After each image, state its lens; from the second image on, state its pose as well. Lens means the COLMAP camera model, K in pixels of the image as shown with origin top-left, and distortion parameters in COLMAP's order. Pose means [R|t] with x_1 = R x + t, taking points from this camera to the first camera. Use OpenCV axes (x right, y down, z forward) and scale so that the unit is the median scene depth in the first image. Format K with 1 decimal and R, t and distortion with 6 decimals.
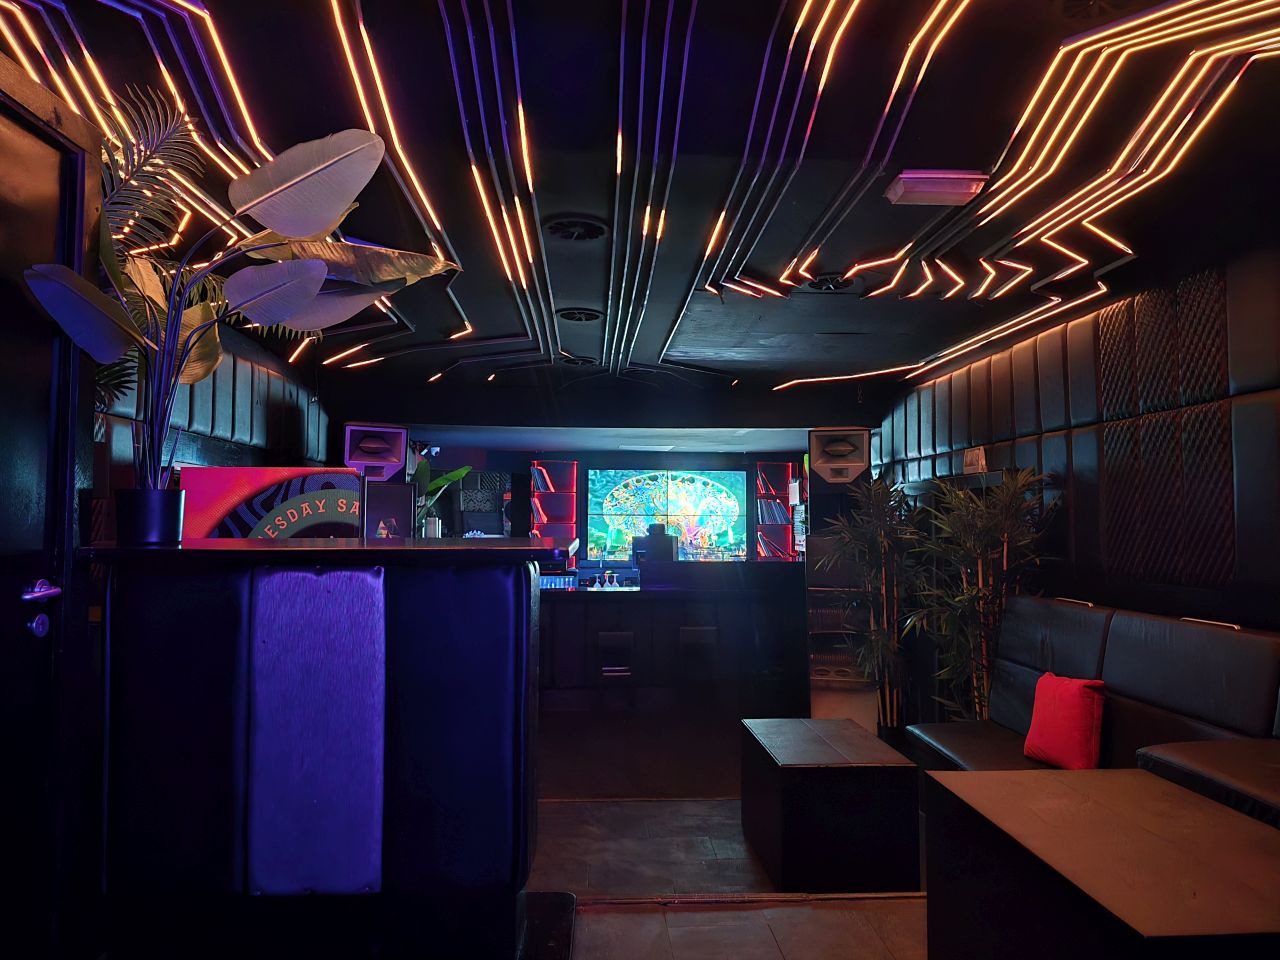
lens RADIAL K [[863.0, 0, 640.1], [0, 863.0, 502.6], [0, 0, 1]] dist [0.065927, -0.065545]
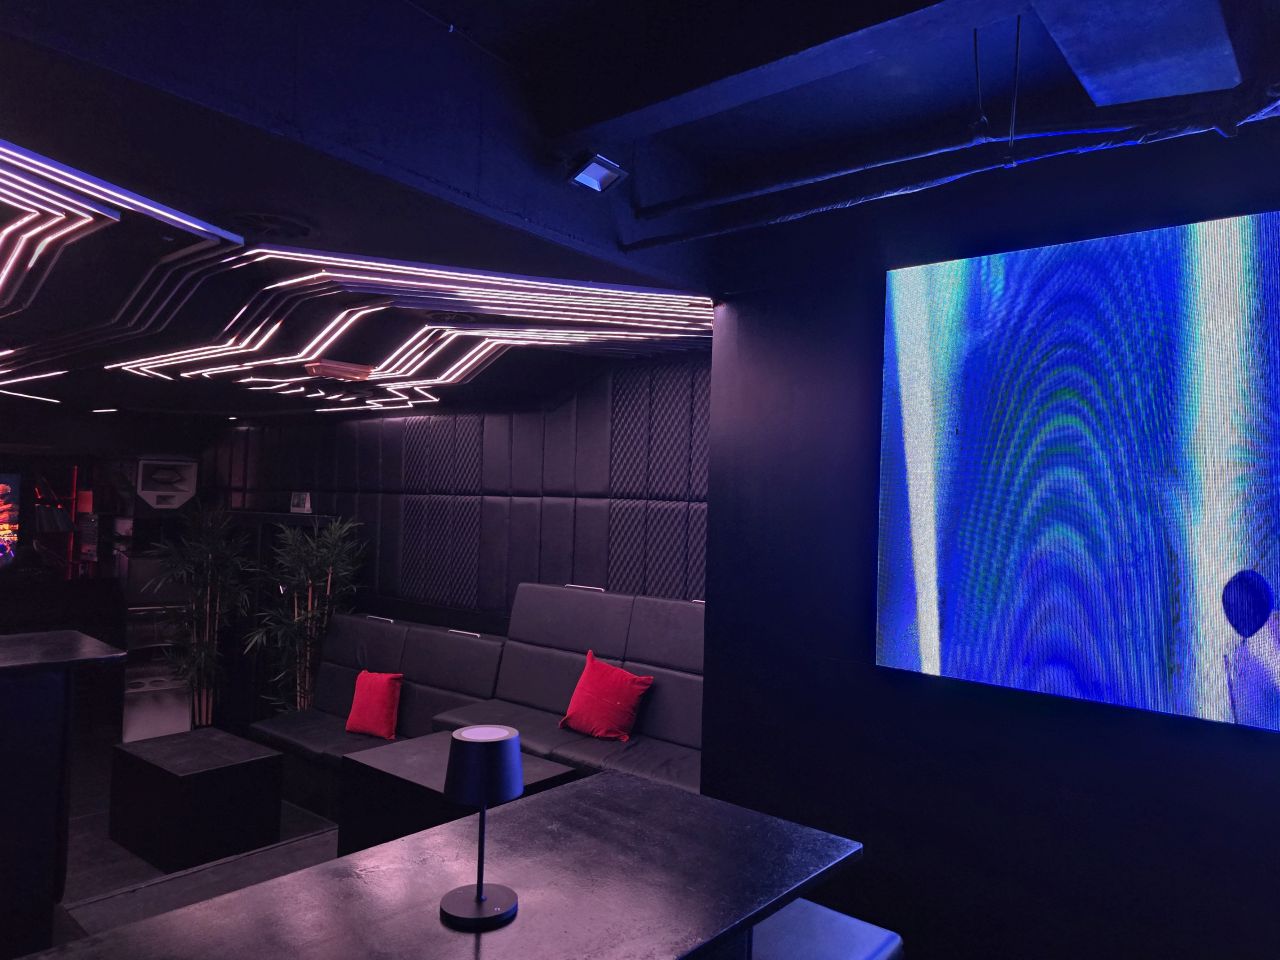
lens RADIAL K [[863.0, 0, 640.1], [0, 863.0, 502.6], [0, 0, 1]] dist [0.065927, -0.065545]
pose [[0.679505, 0.026843, 0.733179, -0.233413], [-0.051116, 0.998634, 0.010812, -0.099809], [-0.731888, -0.044824, 0.679949, -0.242180]]
